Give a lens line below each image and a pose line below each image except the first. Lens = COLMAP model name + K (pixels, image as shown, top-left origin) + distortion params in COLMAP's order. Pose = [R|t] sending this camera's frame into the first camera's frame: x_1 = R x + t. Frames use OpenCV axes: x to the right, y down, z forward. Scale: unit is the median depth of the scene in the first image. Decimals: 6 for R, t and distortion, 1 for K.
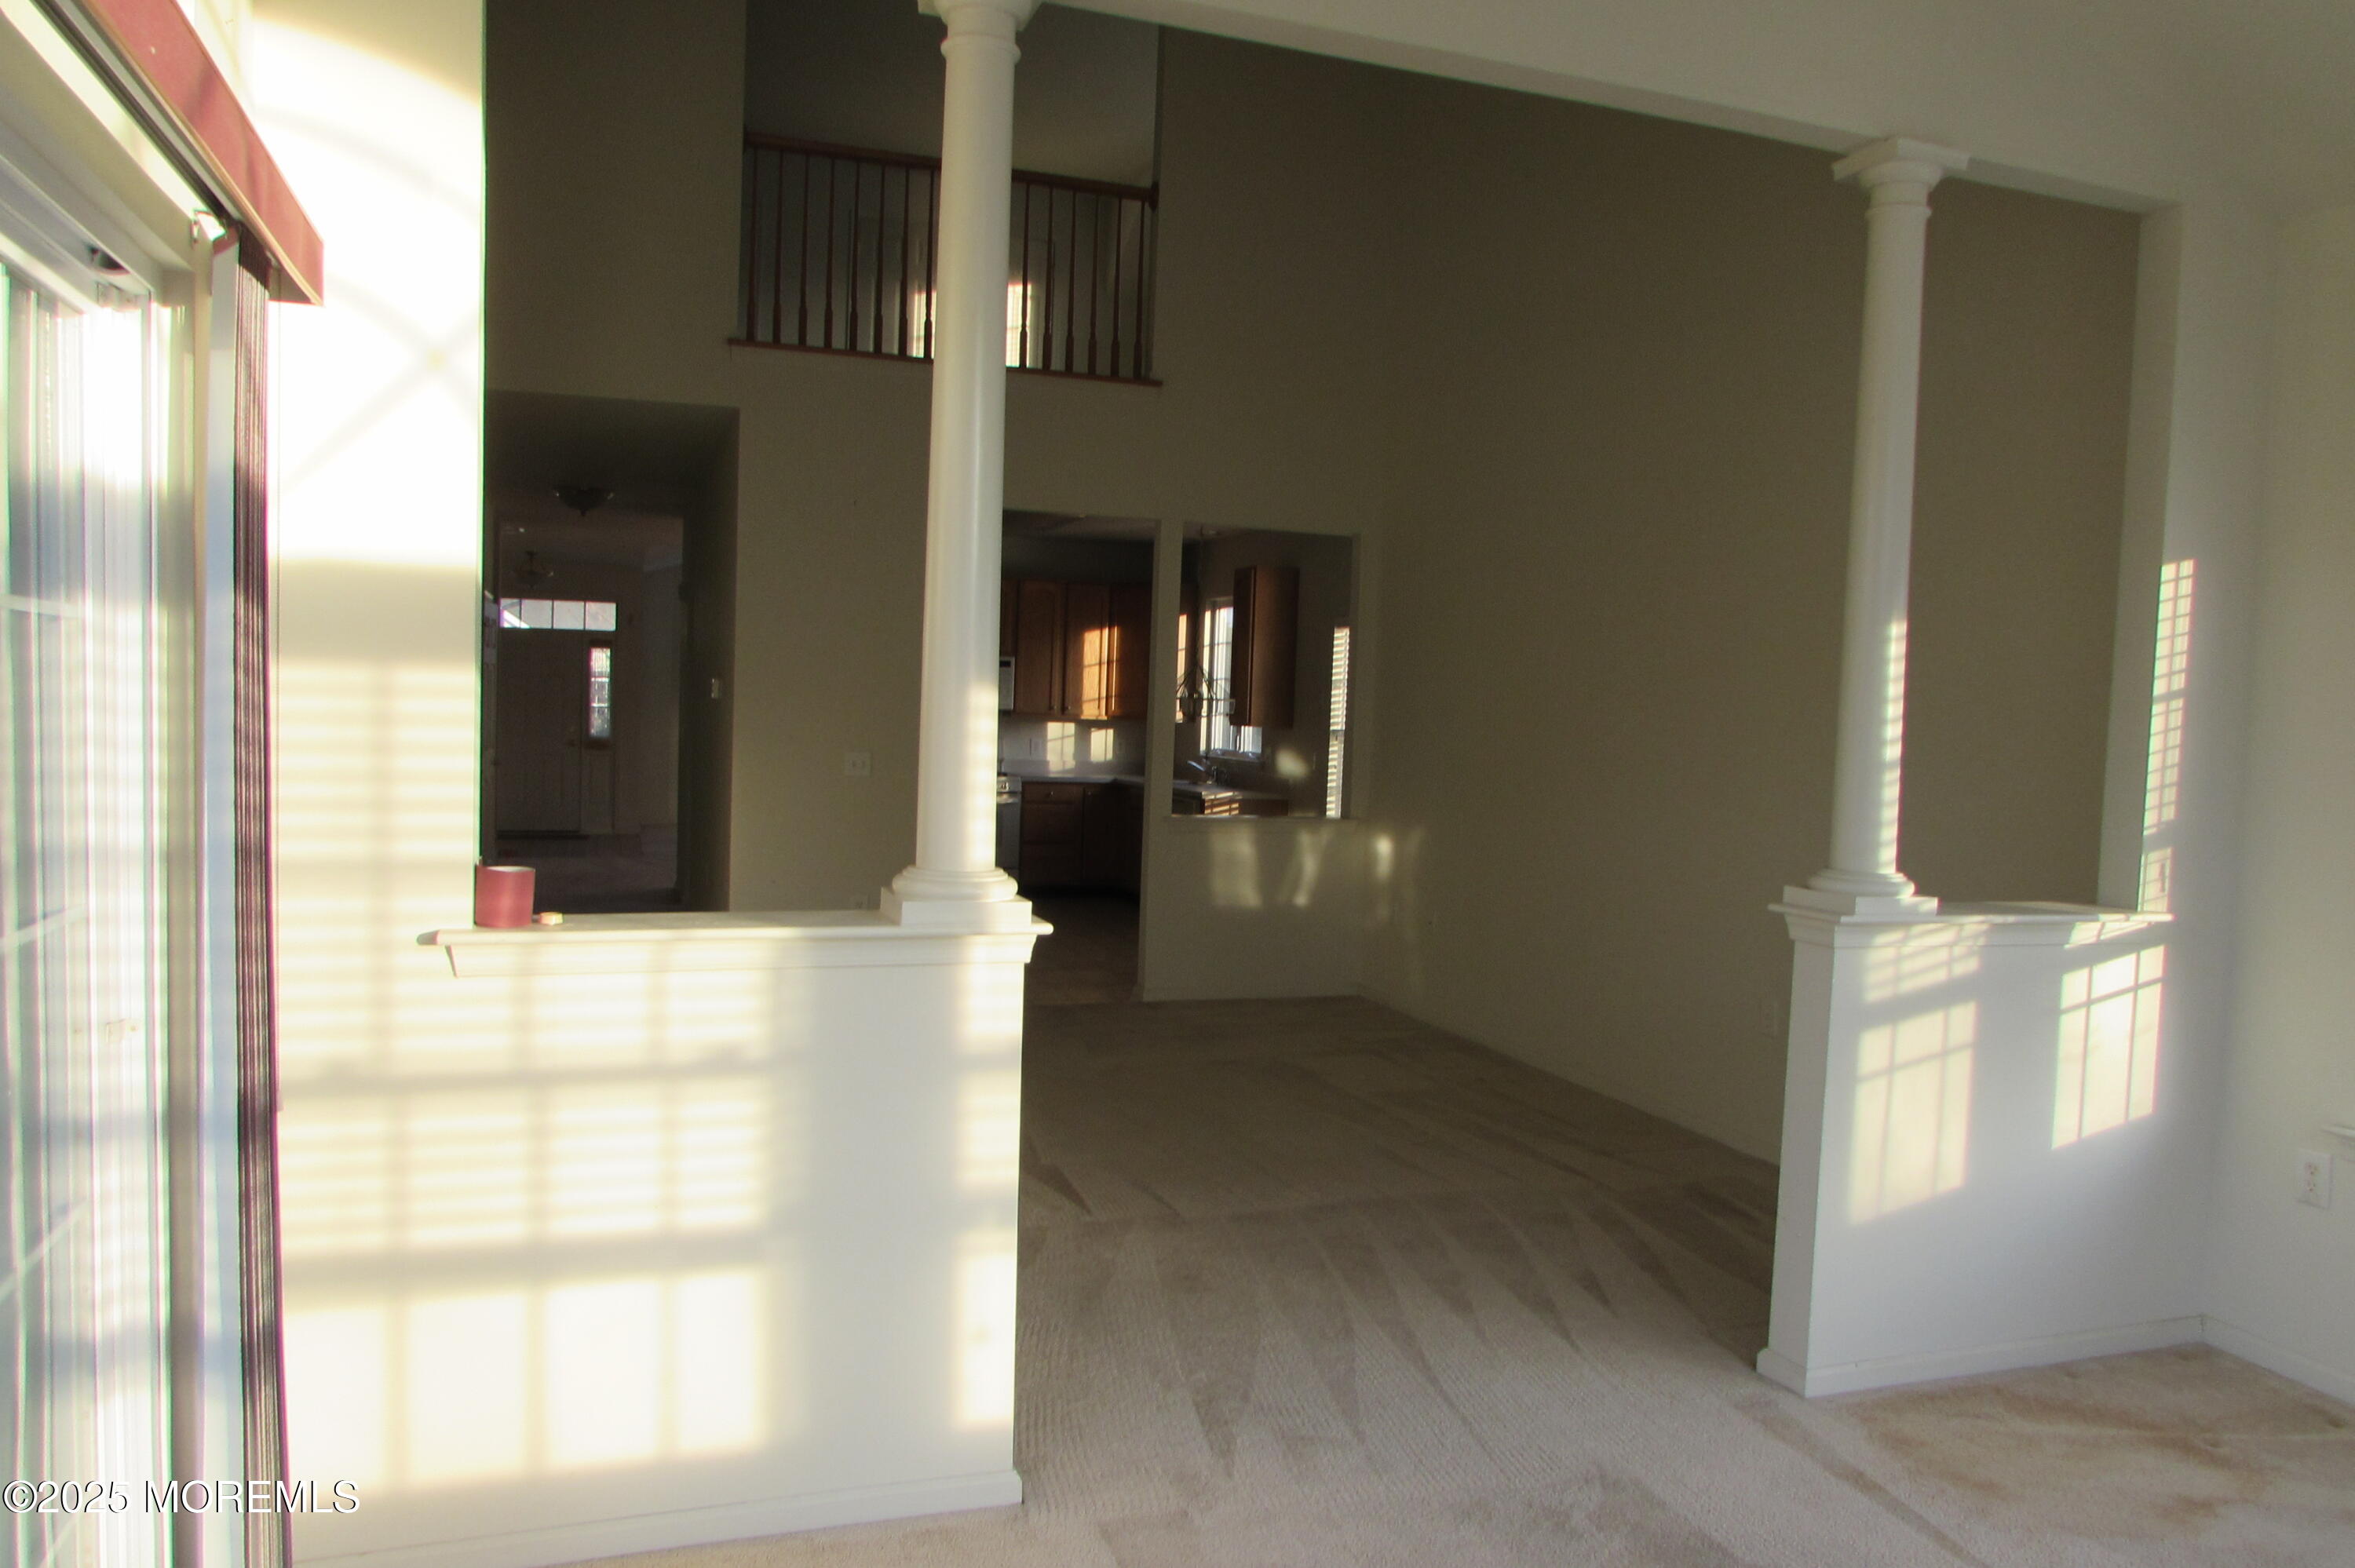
lens RADIAL K [[1706.3, 0, 1175.9], [0, 1706.3, 778.7], [0, 0, 1]] dist [-0.028202, 0.035932]
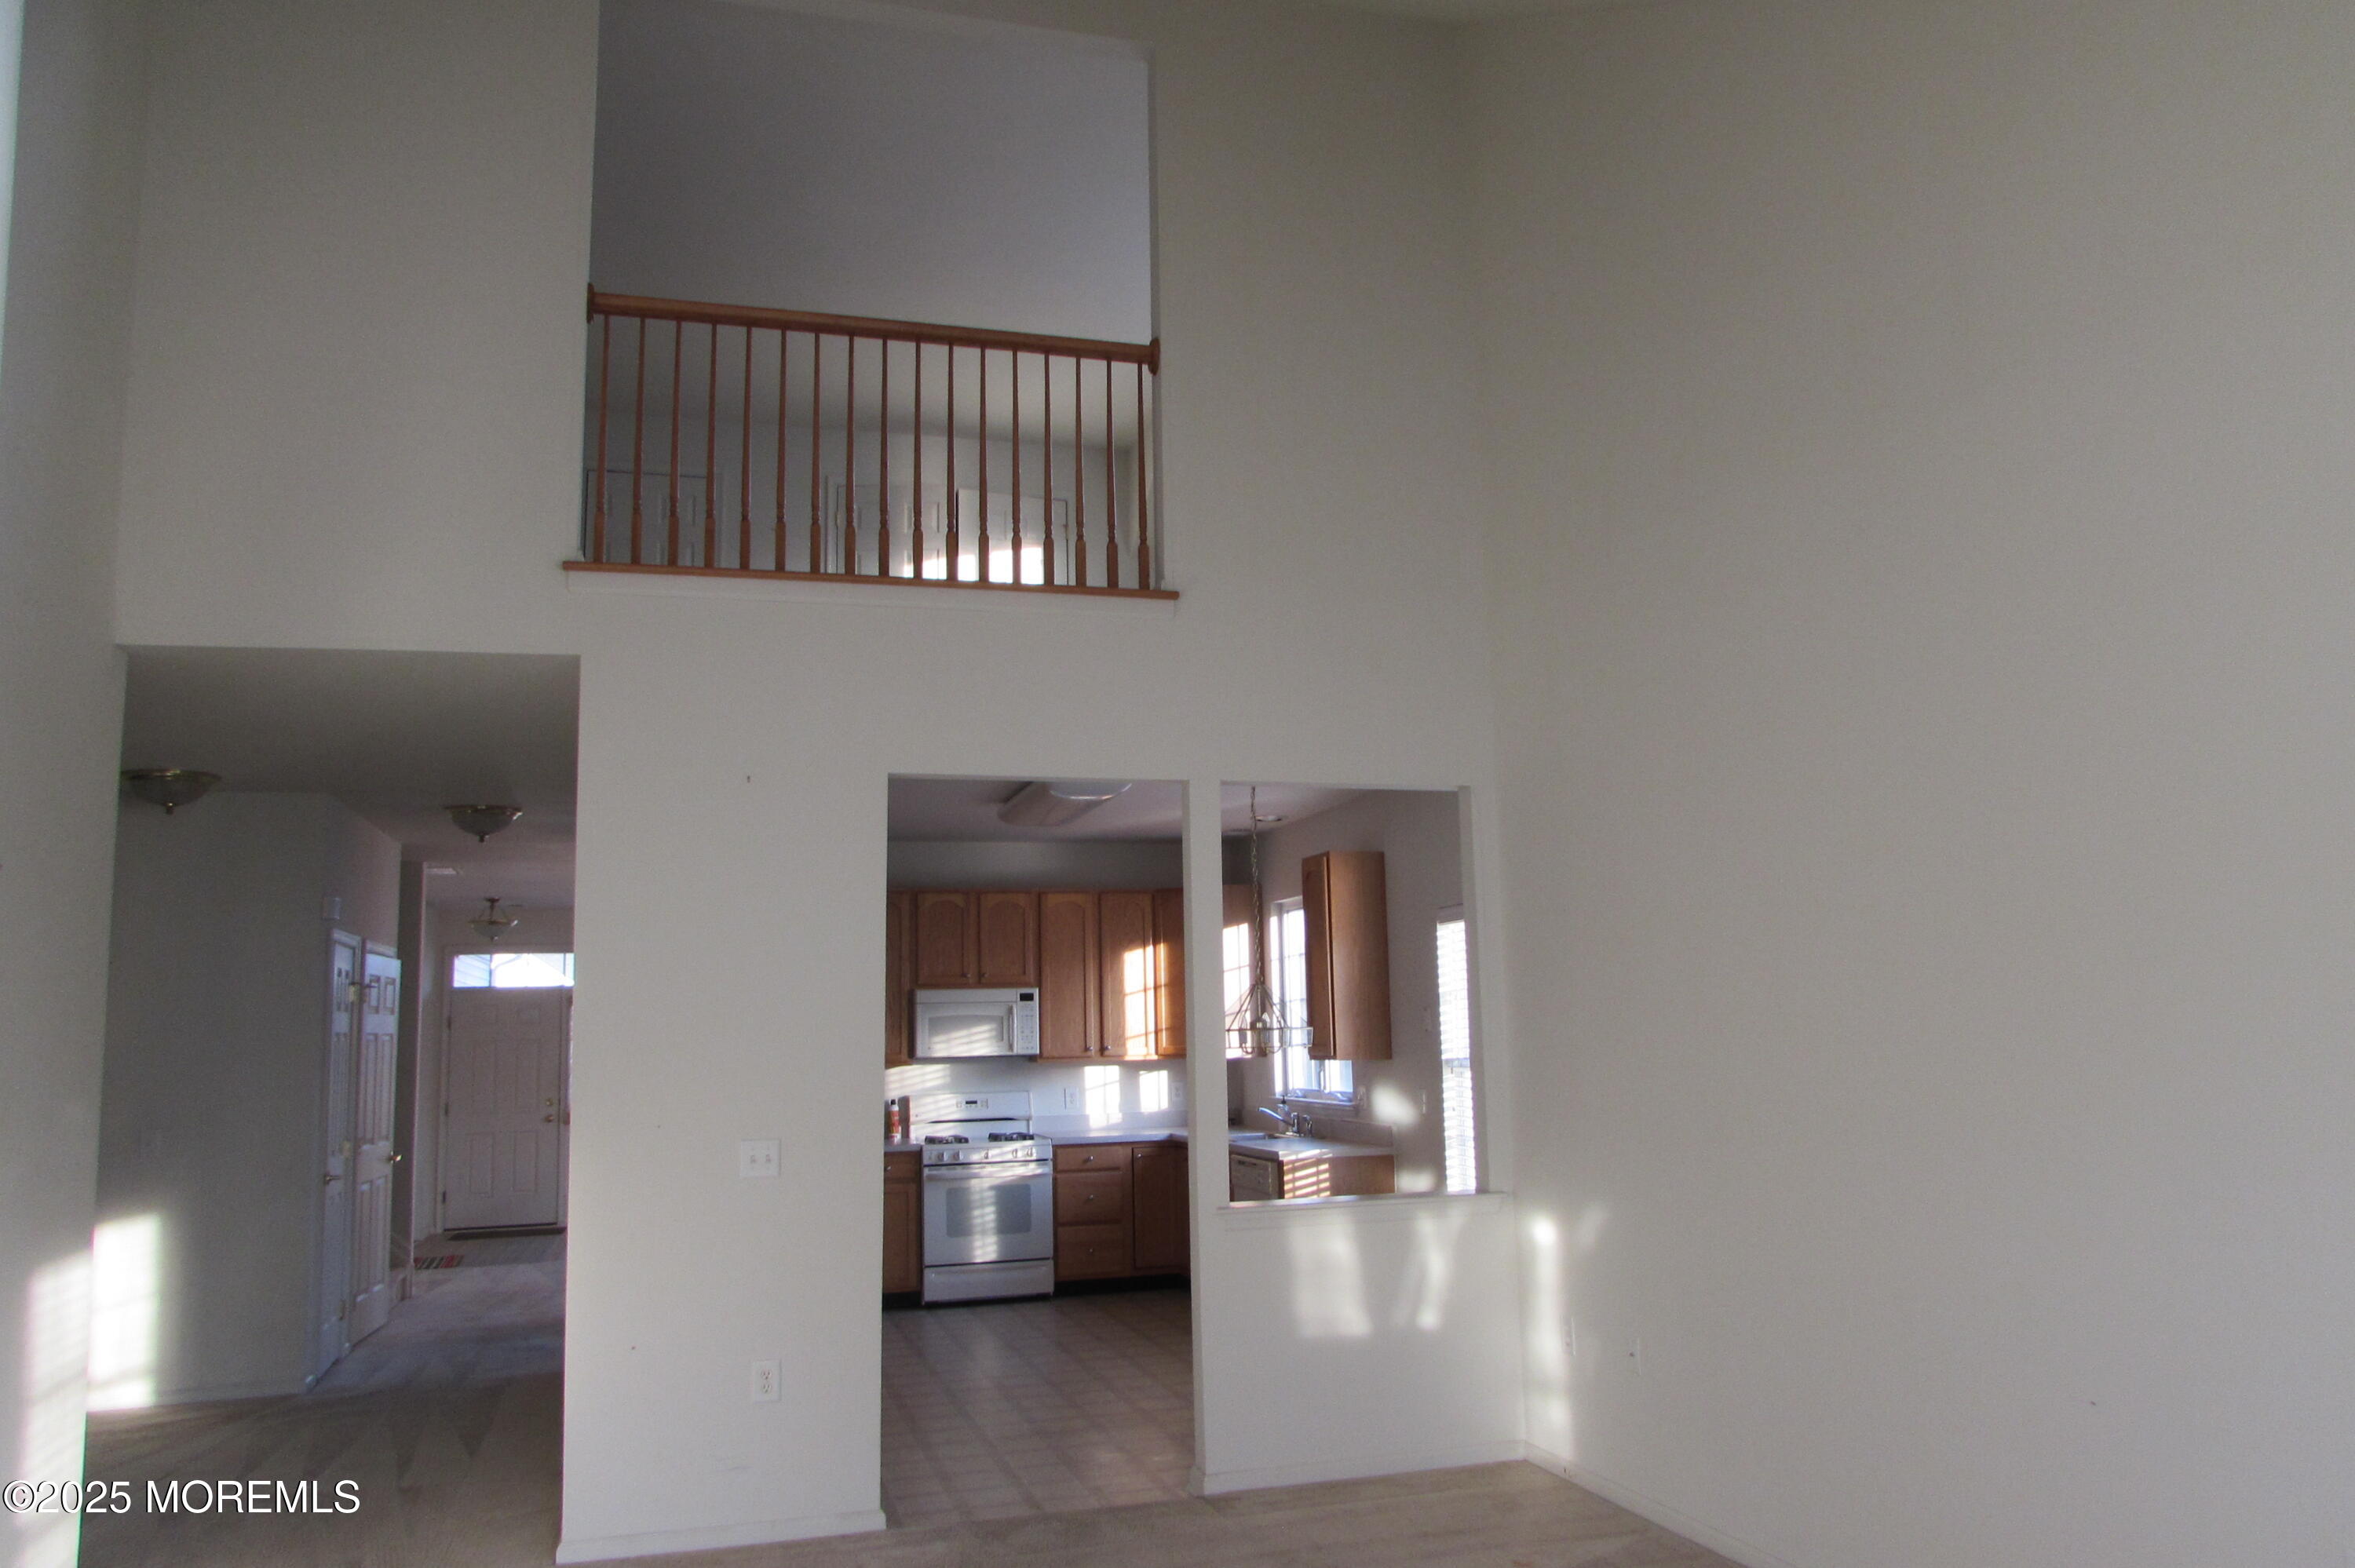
lens RADIAL K [[1706.3, 0, 1175.9], [0, 1706.3, 778.7], [0, 0, 1]] dist [-0.028202, 0.035932]
pose [[0.997131, -0.063885, -0.040602, 0.010550], [0.055079, 0.980284, -0.189760, -0.013003], [0.051924, 0.186980, 0.980991, 0.215437]]
